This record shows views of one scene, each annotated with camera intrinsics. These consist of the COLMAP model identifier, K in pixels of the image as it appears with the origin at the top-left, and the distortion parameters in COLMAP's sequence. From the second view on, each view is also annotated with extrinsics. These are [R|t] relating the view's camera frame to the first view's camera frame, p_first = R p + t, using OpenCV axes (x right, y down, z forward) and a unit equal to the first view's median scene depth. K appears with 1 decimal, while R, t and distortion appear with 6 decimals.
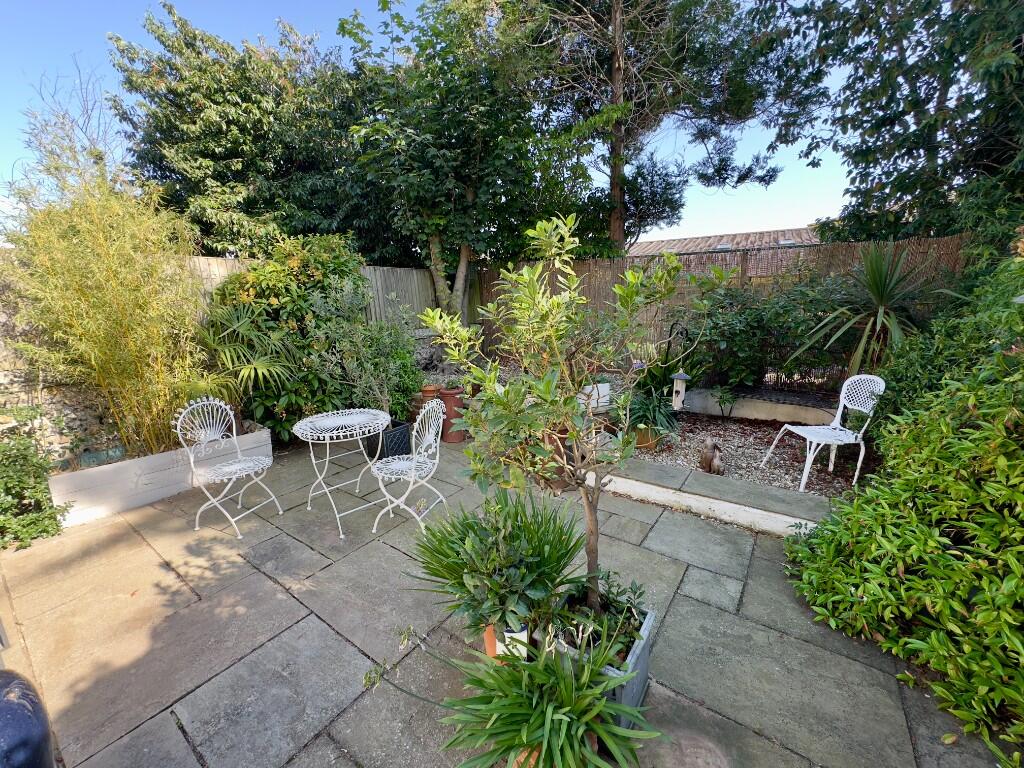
lens RADIAL K [[408.5, 0, 500.5], [0, 408.5, 379.6], [0, 0, 1]] dist [-0.011198, -0.000011]
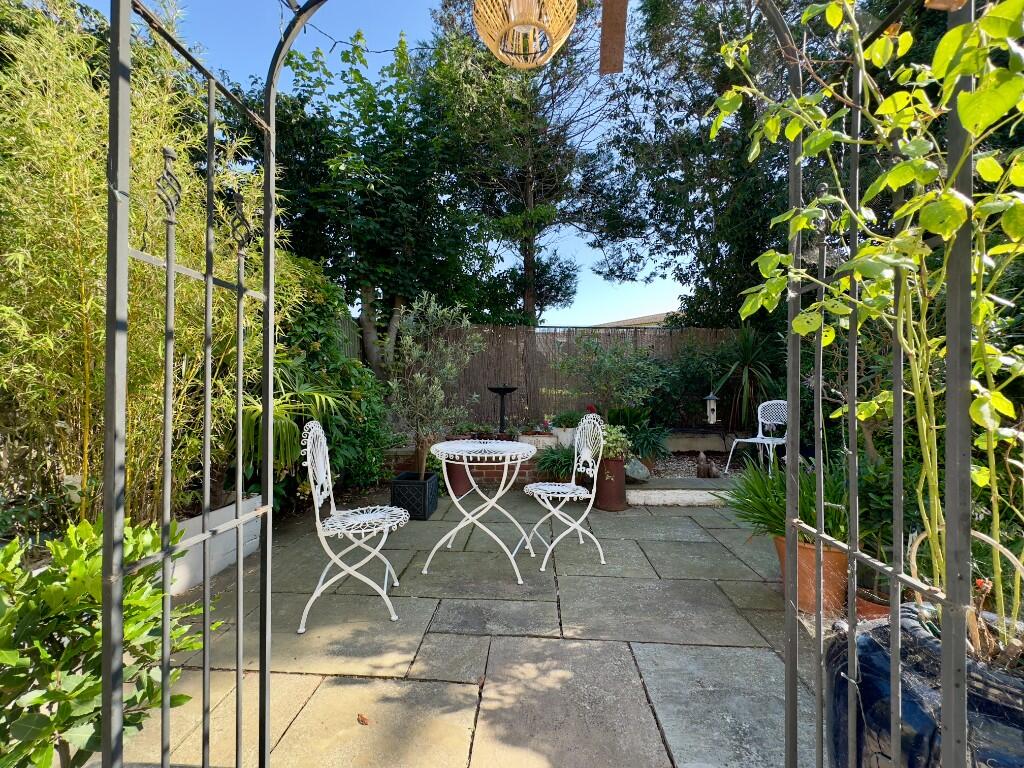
lens RADIAL K [[409.3, 0, 509.9], [0, 409.3, 383.8], [0, 0, 1]] dist [-0.001998, 0.000412]
pose [[0.846343, 0.028722, 0.531863, -0.721348], [0.081614, 0.979760, -0.182780, 0.119092], [-0.526348, 0.198102, 0.826869, 0.209255]]
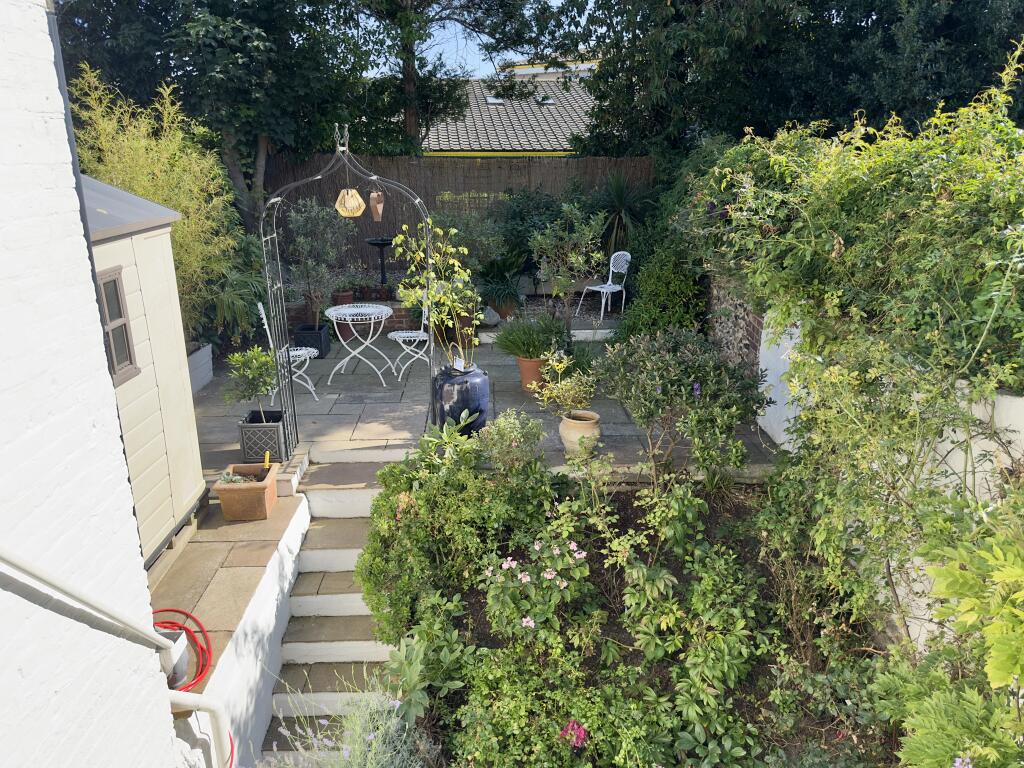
lens RADIAL K [[710.7, 0, 512.0], [0, 710.7, 384.0], [0, 0, 1]] dist [0.061684, -0.114521]
pose [[0.783662, -0.175925, 0.595755, -1.307480], [0.105674, 0.982835, 0.151224, 0.032833], [-0.612133, -0.055553, 0.788801, -1.093506]]
